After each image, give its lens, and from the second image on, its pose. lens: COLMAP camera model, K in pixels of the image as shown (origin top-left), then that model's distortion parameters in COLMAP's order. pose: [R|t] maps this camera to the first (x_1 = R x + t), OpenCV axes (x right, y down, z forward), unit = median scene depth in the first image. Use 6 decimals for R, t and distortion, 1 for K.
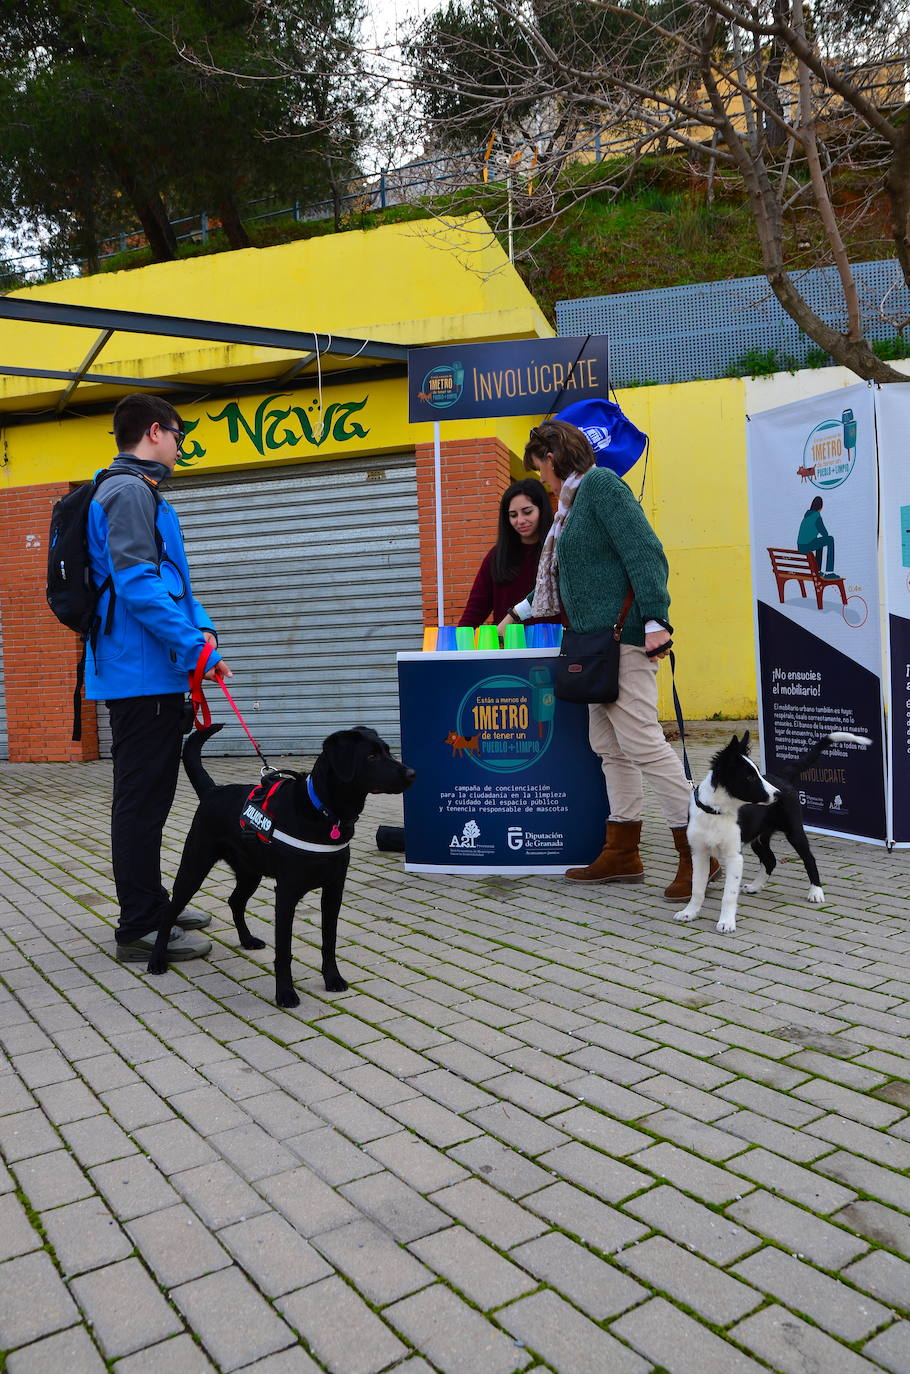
lens RADIAL K [[1009.5, 0, 455.0], [0, 1009.5, 687.0], [0, 0, 1]] dist [-0.140841, 0.122584]
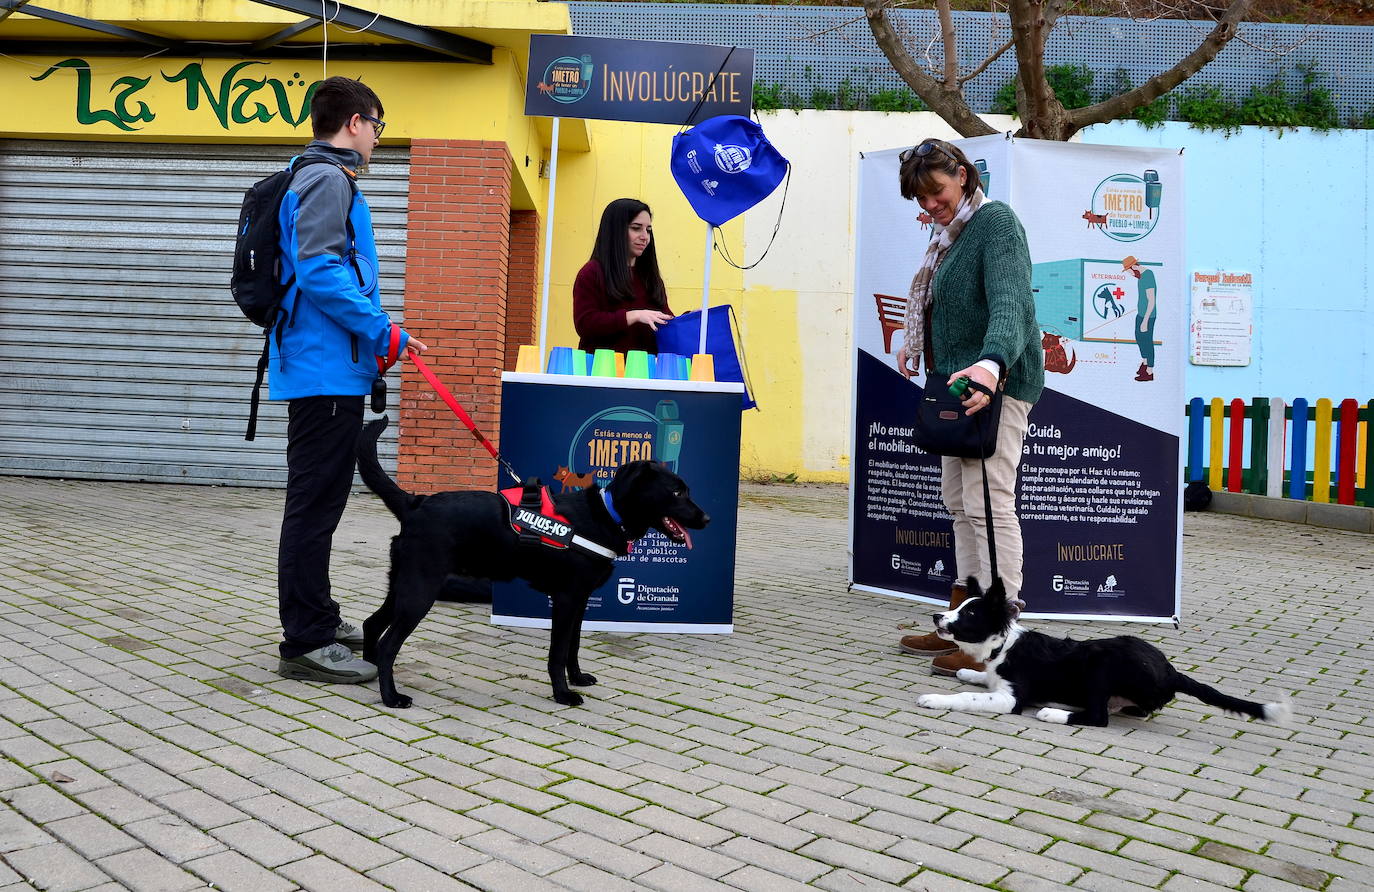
lens RADIAL K [[1133.0, 0, 686.2], [0, 1133.0, 362.4], [0, 0, 1]] dist [-0.103254, 0.016919]
pose [[0.967269, 0.084748, 0.239182, -0.111998], [-0.070197, 0.995163, -0.068726, 0.011095], [-0.243850, 0.049686, 0.968539, 0.009426]]
